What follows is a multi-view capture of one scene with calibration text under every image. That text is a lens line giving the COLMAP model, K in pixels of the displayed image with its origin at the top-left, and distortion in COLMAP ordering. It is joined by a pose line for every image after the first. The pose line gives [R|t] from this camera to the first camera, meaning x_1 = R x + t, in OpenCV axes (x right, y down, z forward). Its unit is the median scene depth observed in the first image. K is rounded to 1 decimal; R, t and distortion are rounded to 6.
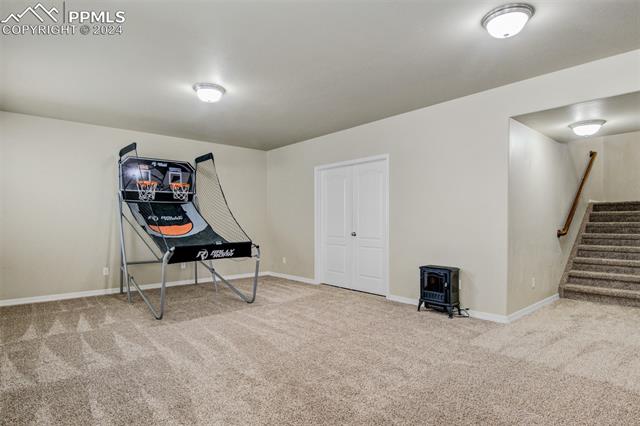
lens RADIAL K [[362.7, 0, 320.8], [0, 362.7, 216.8], [0, 0, 1]] dist [-0.007241, -0.000628]
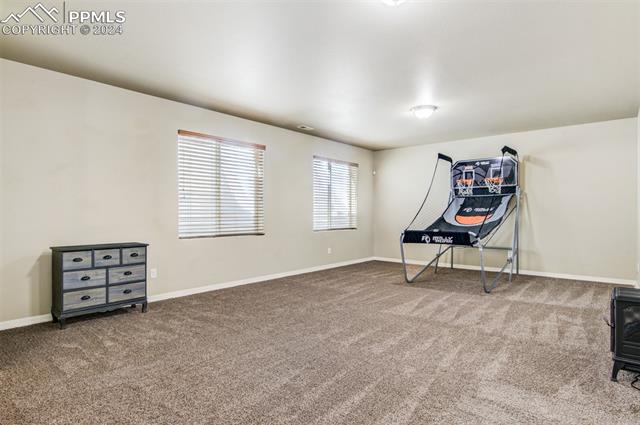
lens RADIAL K [[367.7, 0, 318.7], [0, 367.7, 207.8], [0, 0, 1]] dist [-0.000350, -0.001890]
pose [[0.127667, -0.007681, -0.991787, 0.672292], [0.004556, 0.999964, -0.007158, 0.003215], [0.991807, -0.003604, 0.127698, 0.349410]]
